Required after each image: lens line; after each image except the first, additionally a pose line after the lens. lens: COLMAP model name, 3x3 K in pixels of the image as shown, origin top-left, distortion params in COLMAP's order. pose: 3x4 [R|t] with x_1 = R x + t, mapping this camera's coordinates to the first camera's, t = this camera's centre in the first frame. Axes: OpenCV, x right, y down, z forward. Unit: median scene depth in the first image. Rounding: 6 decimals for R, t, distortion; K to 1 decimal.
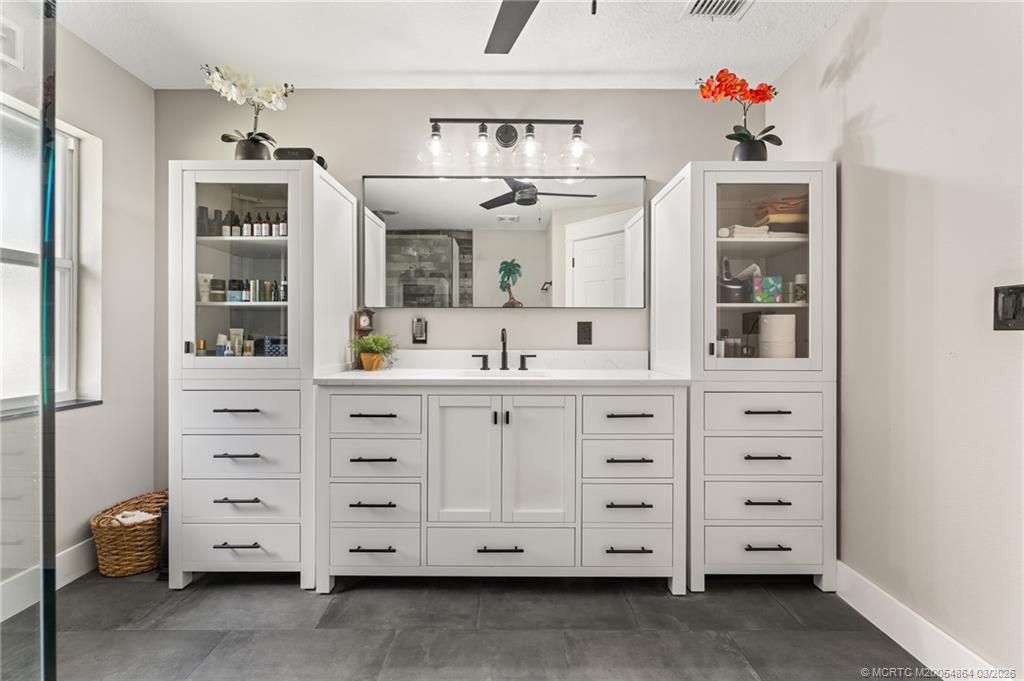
lens RADIAL K [[413.5, 0, 518.5], [0, 413.5, 335.4], [0, 0, 1]] dist [0.000335, -0.000008]
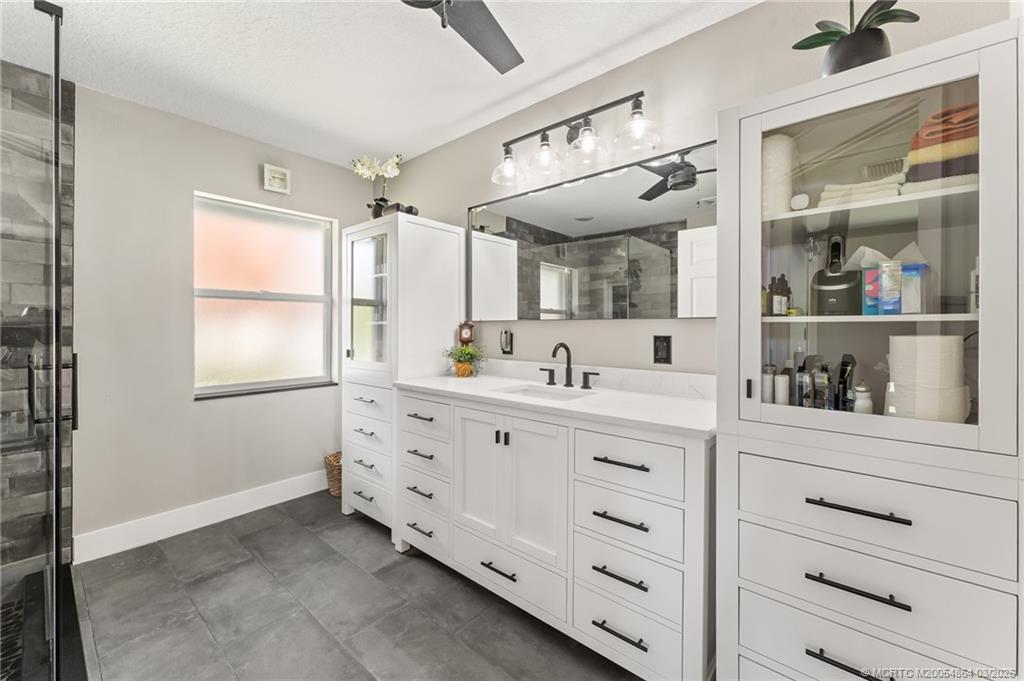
lens RADIAL K [[413.5, 0, 516.4], [0, 413.5, 327.8], [0, 0, 1]] dist [0.000335, -0.000008]
pose [[0.755802, 0.000940, -0.654800, 0.506885], [-0.000768, 1.000000, 0.000549, -0.051959], [0.654800, 0.000088, 0.755802, 0.219507]]
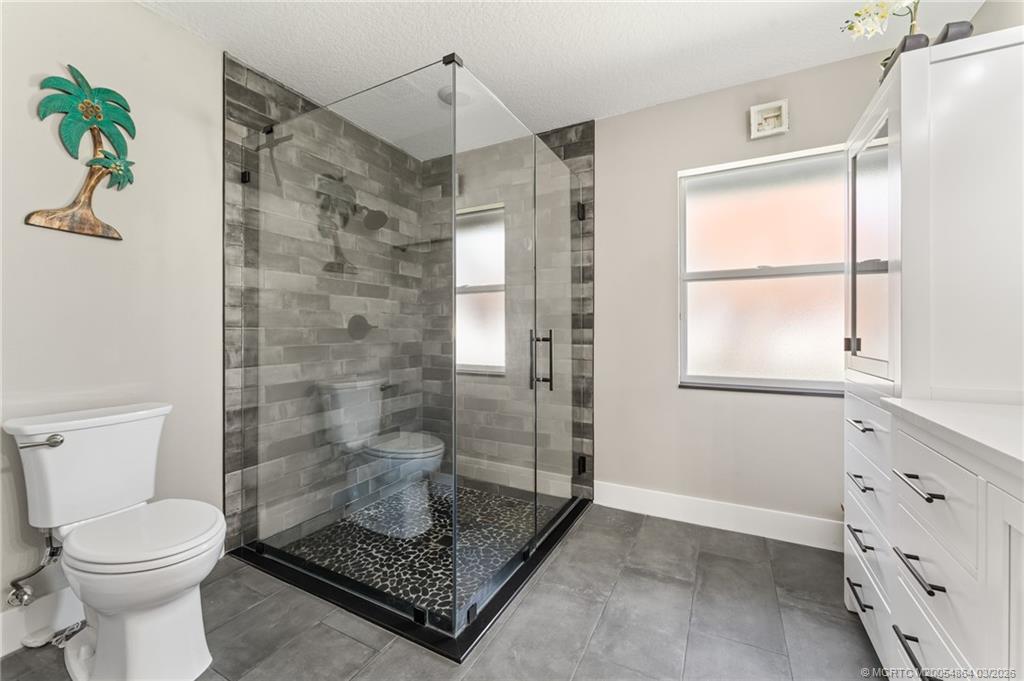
lens RADIAL K [[413.5, 0, 508.4], [0, 413.5, 329.2], [0, 0, 1]] dist [0.000335, -0.000008]
pose [[-0.487267, -0.006766, -0.873227, 0.281075], [-0.000852, 0.999973, -0.007273, 0.002062], [0.873252, -0.002800, -0.487260, 0.636303]]
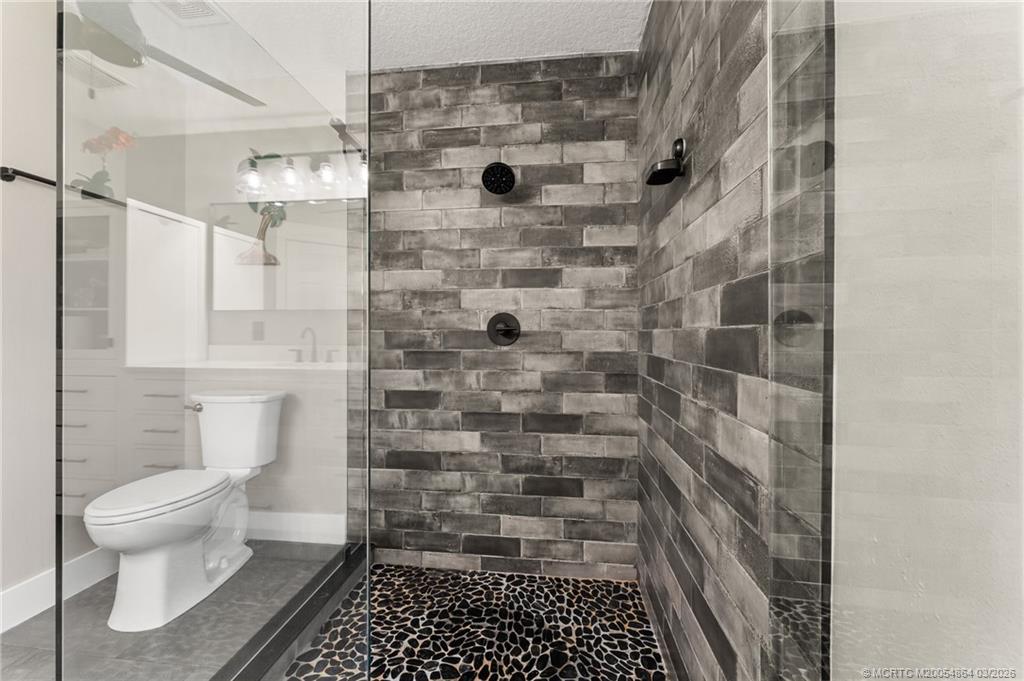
lens RADIAL K [[413.5, 0, 522.2], [0, 413.5, 336.1], [0, 0, 1]] dist [0.000335, -0.000008]
pose [[-0.991004, -0.004188, 0.133769, -0.739453], [-0.004216, 0.999991, 0.000075, 0.003427], [-0.133768, -0.000489, -0.991013, 0.556918]]
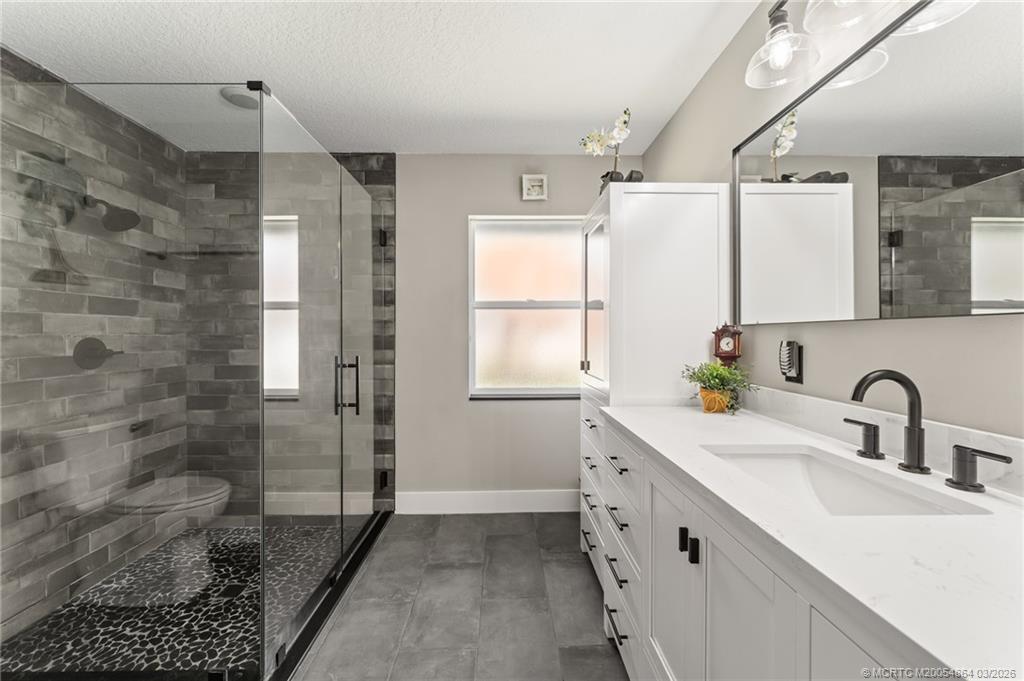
lens RADIAL K [[413.5, 0, 509.3], [0, 413.5, 333.5], [0, 0, 1]] dist [0.000335, -0.000008]
pose [[0.000798, -0.003656, -0.999993, 0.386848], [0.001741, 0.999992, -0.003655, -0.053238], [0.999998, -0.001738, 0.000805, 0.619543]]
